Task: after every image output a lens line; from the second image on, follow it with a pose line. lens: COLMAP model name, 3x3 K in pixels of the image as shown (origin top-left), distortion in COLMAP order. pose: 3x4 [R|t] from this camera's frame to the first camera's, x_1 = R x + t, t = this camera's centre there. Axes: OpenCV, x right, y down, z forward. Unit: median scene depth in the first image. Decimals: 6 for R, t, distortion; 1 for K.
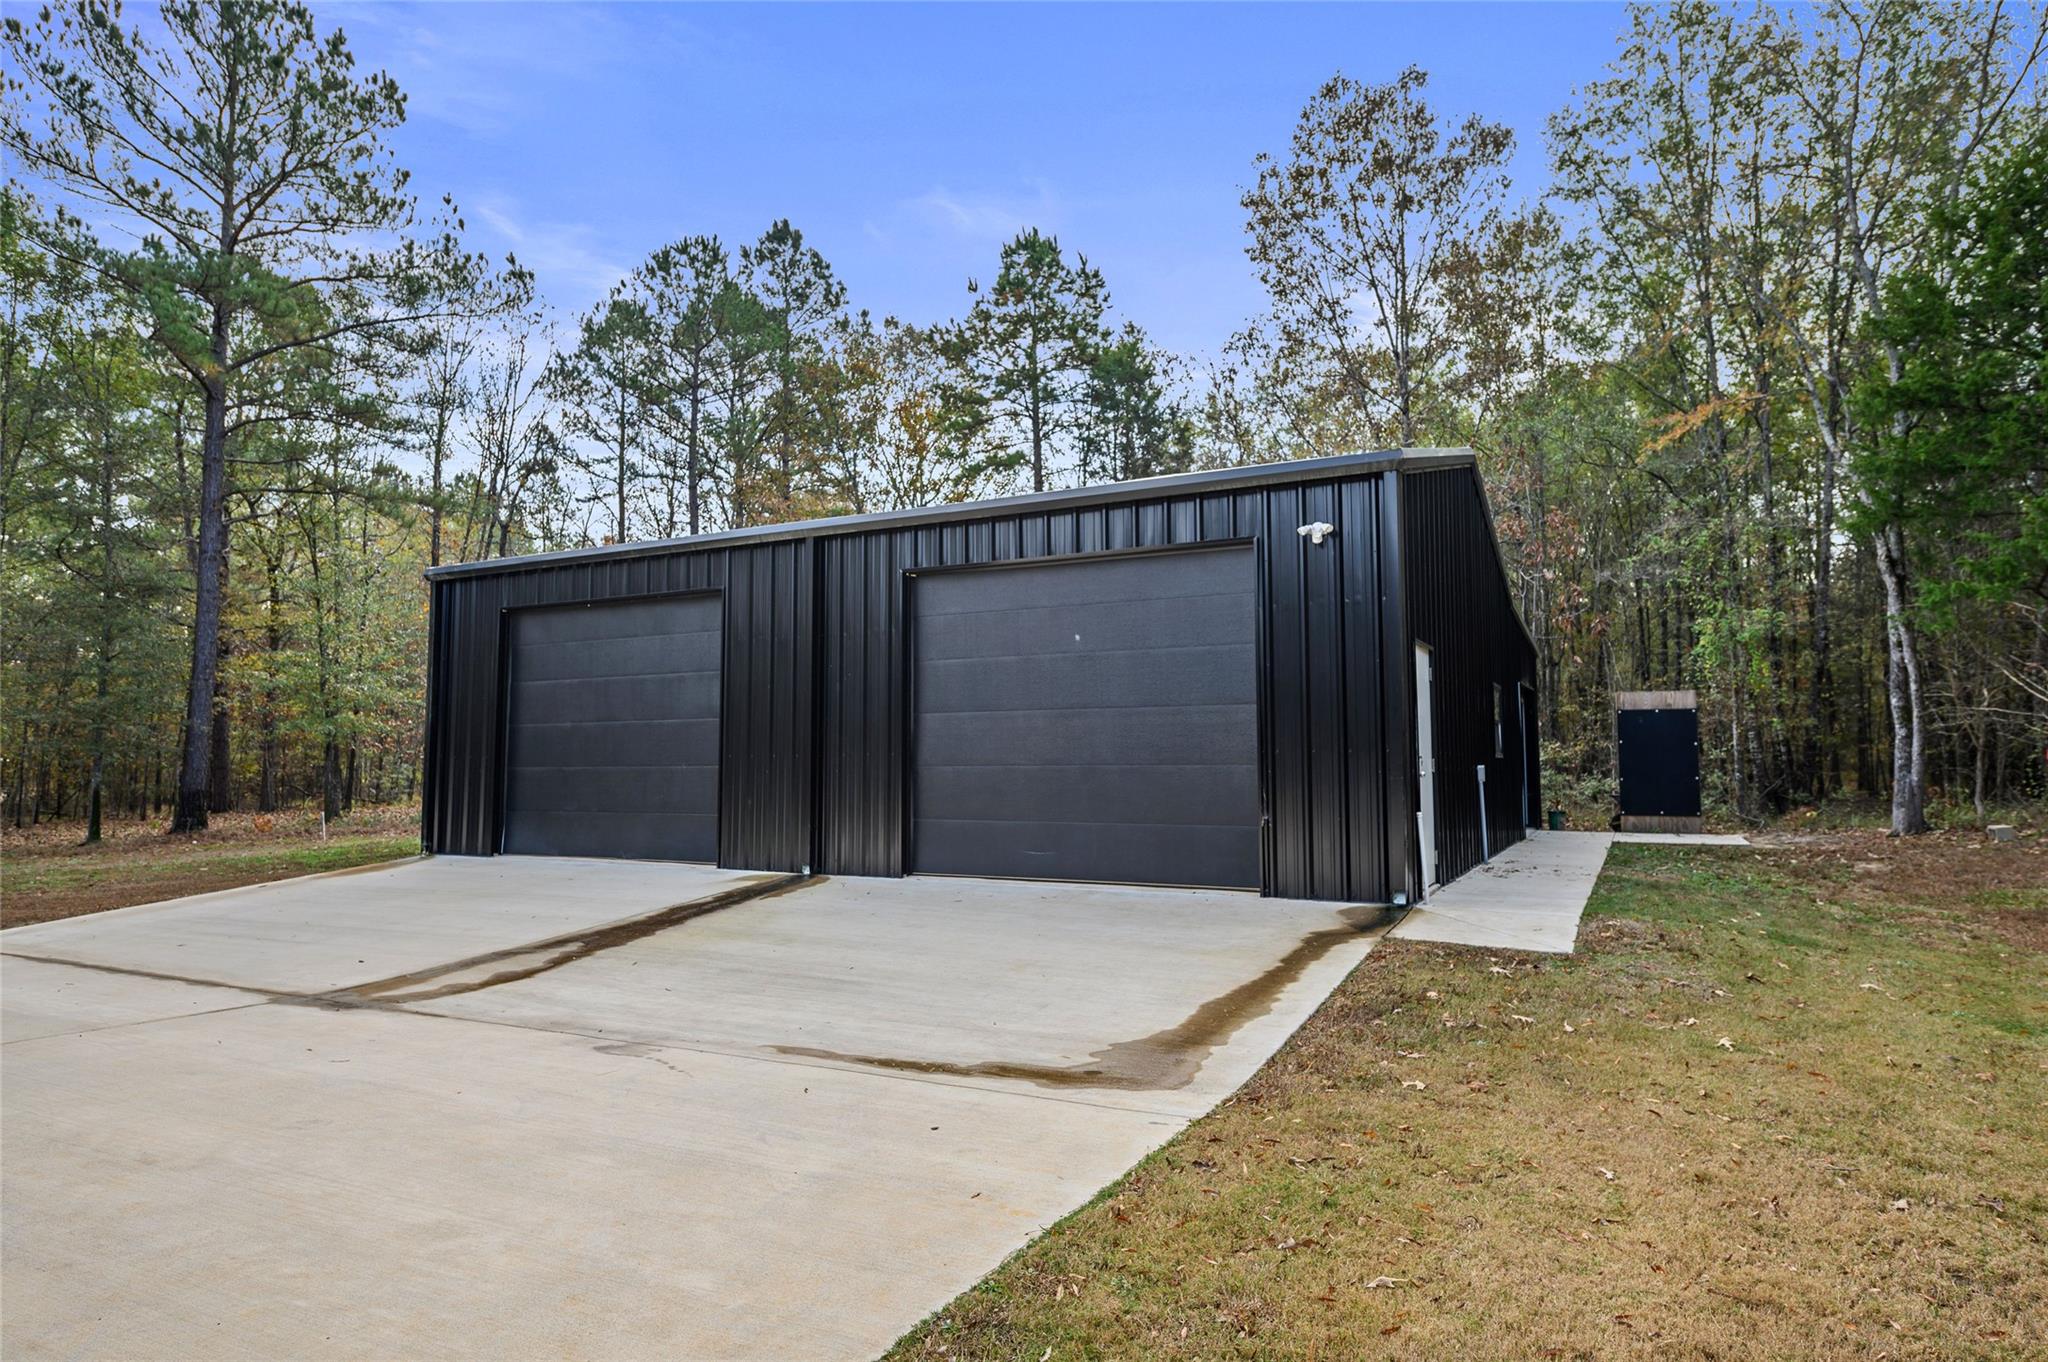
lens RADIAL K [[1174.1, 0, 1020.3], [0, 1174.1, 679.5], [0, 0, 1]] dist [0.004060, 0.000278]
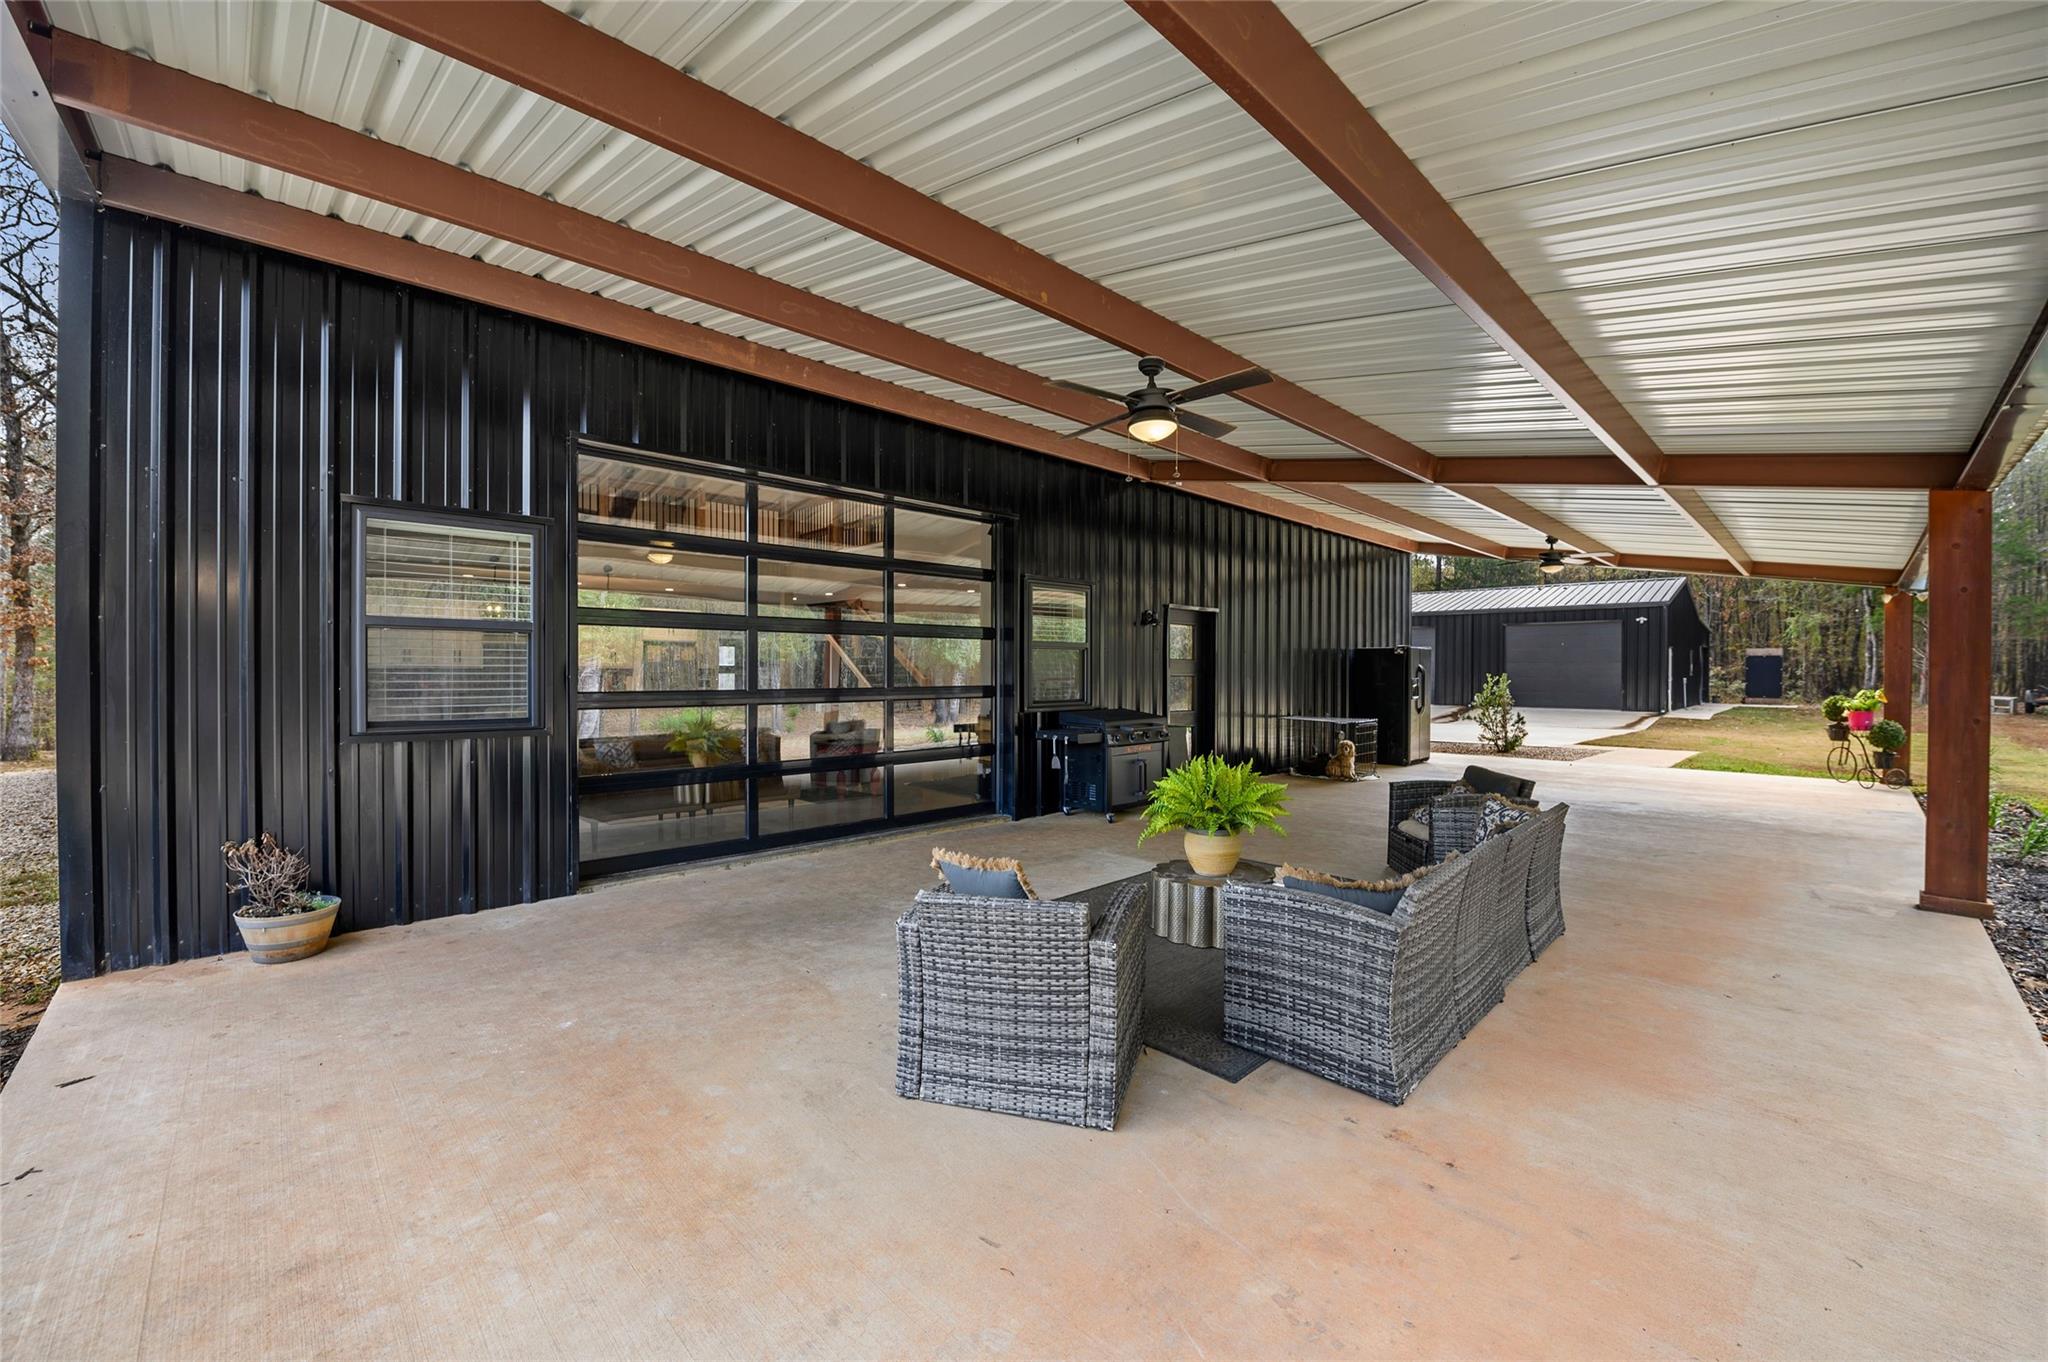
lens RADIAL K [[826.6, 0, 1033.1], [0, 826.6, 681.2], [0, 0, 1]] dist [-0.003168, -0.000194]
pose [[0.960683, 0.004005, -0.277619, -0.549103], [0.019927, 0.996323, 0.083330, -0.113319], [0.276932, -0.085586, 0.957070, -1.310310]]
